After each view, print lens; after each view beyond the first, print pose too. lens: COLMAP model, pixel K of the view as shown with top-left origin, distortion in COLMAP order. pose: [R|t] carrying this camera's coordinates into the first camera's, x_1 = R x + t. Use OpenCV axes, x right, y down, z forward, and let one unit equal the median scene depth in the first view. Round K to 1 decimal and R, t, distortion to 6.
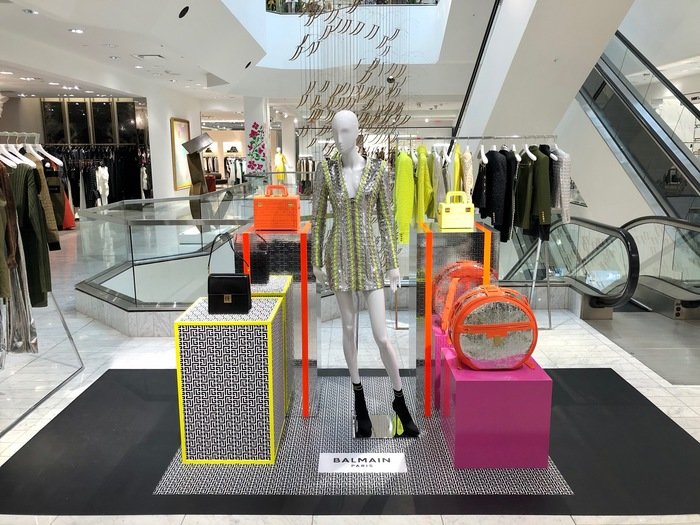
lens RADIAL K [[579.8, 0, 349.4], [0, 579.8, 262.7], [0, 0, 1]] dist [0.007061, -0.010388]
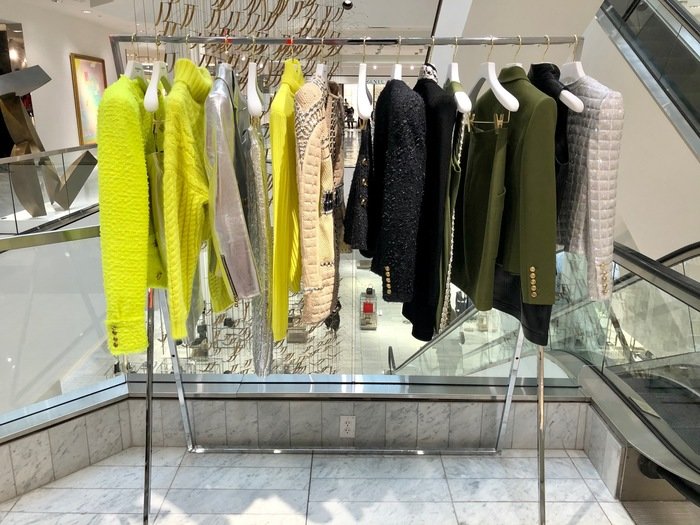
lens RADIAL K [[579.8, 0, 349.9], [0, 579.8, 261.1], [0, 0, 1]] dist [0.007061, -0.010388]
pose [[0.999867, 0.016160, 0.002340, 0.223096], [-0.016287, 0.997258, 0.072187, -0.111537], [-0.001167, -0.072215, 0.997388, 0.653176]]
